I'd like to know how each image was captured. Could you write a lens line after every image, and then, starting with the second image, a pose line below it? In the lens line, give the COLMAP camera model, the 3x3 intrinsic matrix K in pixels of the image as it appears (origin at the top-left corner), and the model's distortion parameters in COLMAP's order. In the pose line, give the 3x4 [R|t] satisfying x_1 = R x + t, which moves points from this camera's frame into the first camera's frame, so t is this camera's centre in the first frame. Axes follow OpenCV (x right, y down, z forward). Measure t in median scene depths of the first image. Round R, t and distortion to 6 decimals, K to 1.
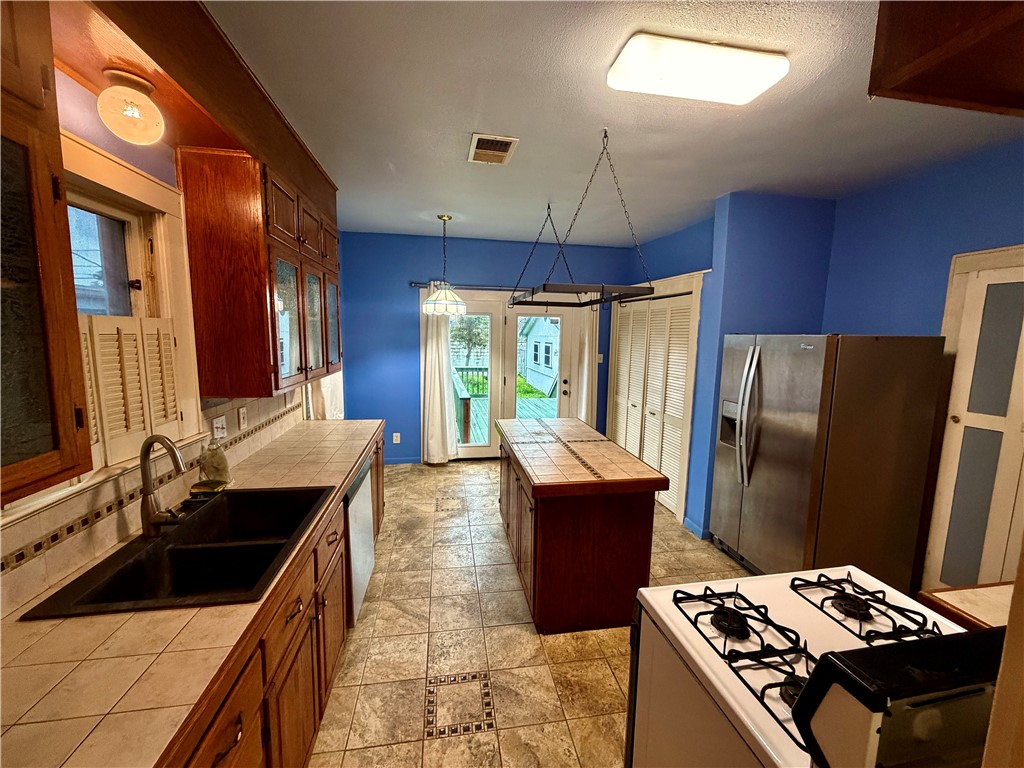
lens RADIAL K [[407.0, 0, 511.0], [0, 407.0, 384.5], [0, 0, 1]] dist [-0.001912, 0.000402]
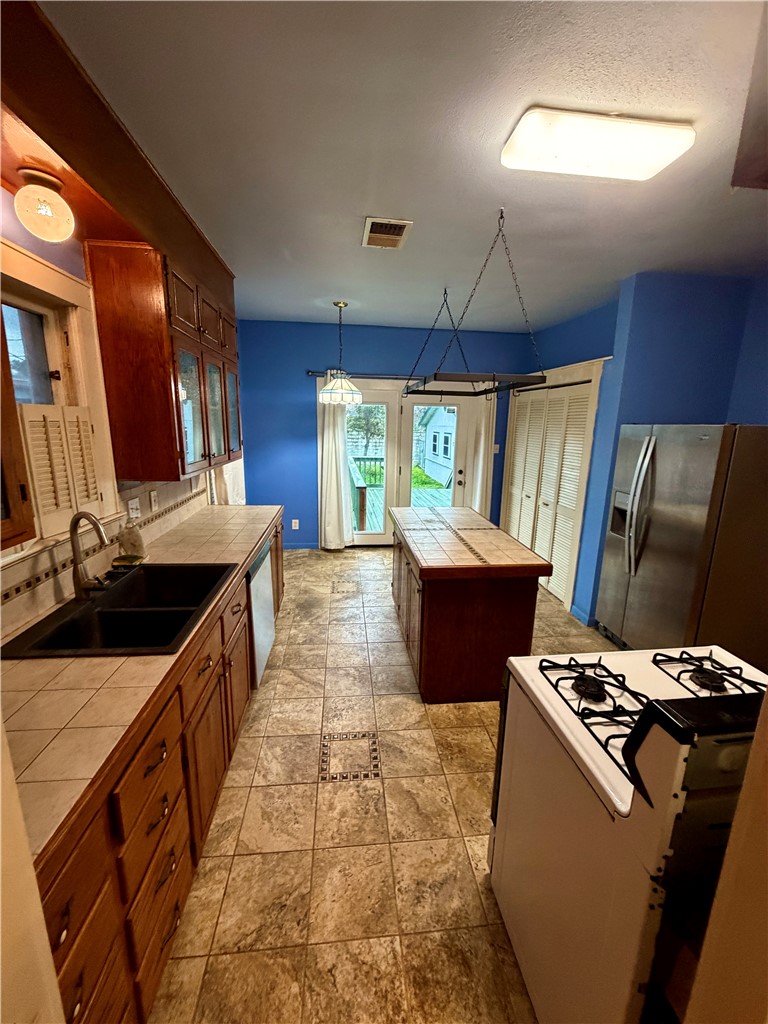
lens RADIAL K [[407.0, 0, 384.0], [0, 407.0, 512.0], [0, 0, 1]] dist [-0.001912, 0.000402]
pose [[0.997958, 0.016927, -0.061590, 0.022572], [-0.011358, 0.995905, 0.089686, 0.008937], [0.062856, -0.088803, 0.994064, -0.046518]]
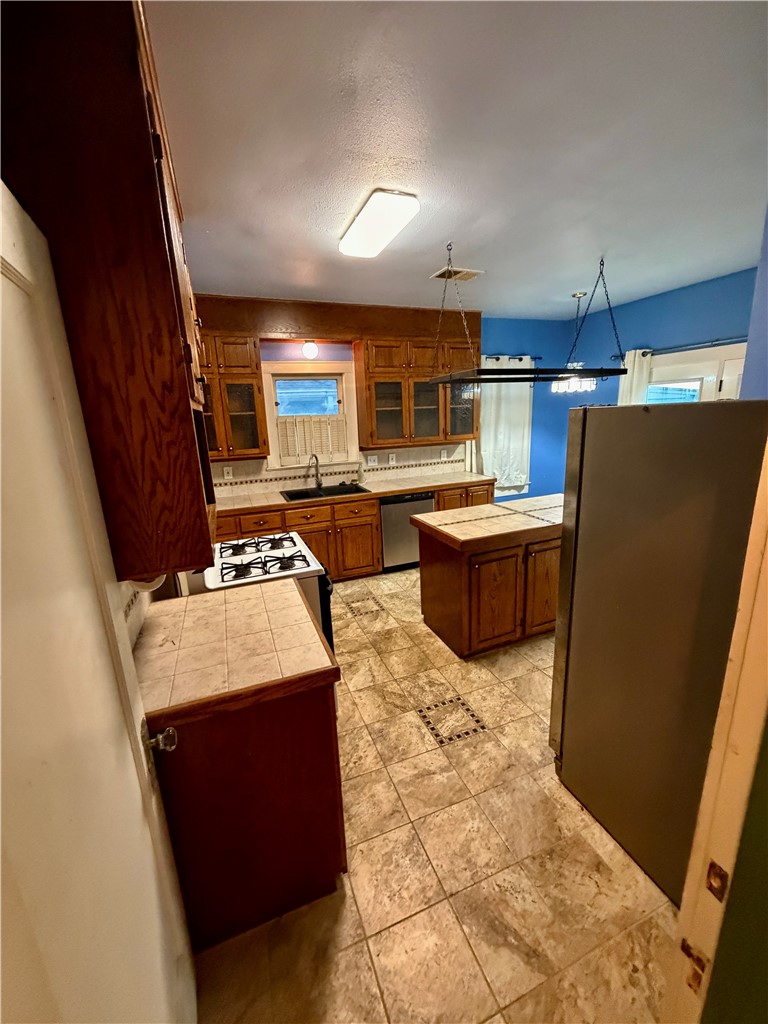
lens RADIAL K [[407.0, 0, 384.0], [0, 407.0, 512.0], [0, 0, 1]] dist [-0.001912, 0.000402]
pose [[0.199485, 0.207607, -0.957656, 1.512508], [-0.079023, 0.977524, 0.195454, -0.060948], [0.976709, 0.036687, 0.211407, 0.576644]]
